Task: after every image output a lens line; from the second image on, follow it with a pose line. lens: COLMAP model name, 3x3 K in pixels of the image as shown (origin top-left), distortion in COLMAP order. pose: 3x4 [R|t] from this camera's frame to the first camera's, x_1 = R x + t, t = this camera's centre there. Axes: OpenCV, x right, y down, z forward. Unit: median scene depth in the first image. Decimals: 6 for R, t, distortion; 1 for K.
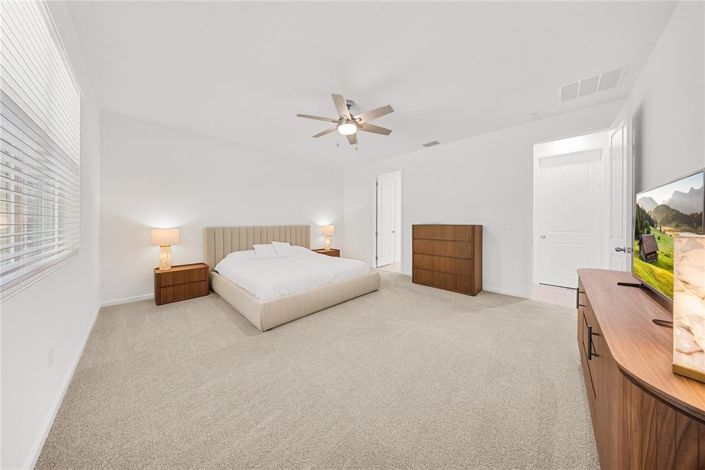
lens RADIAL K [[212.3, 0, 352.5], [0, 212.3, 221.5], [0, 0, 1]] dist [-0.000127, -0.000006]
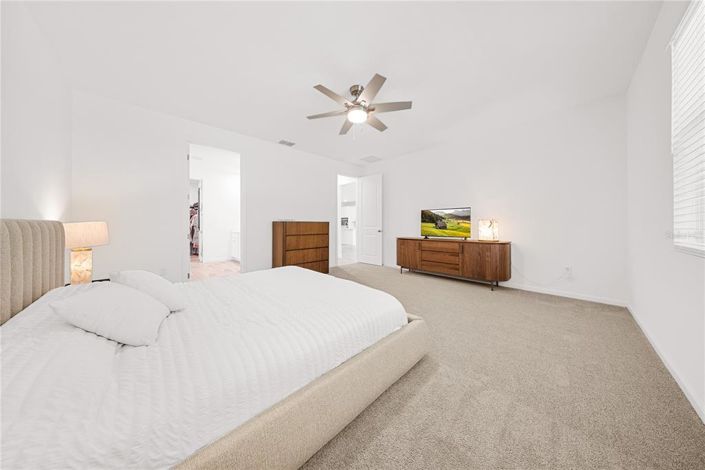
lens RADIAL K [[212.3, 0, 352.5], [0, 212.3, 221.5], [0, 0, 1]] dist [-0.000127, -0.000006]
pose [[0.038464, 0.005610, 0.999244, -0.742730], [0.001017, 0.999984, -0.005654, 0.023253], [-0.999259, 0.001234, 0.038458, 0.753048]]
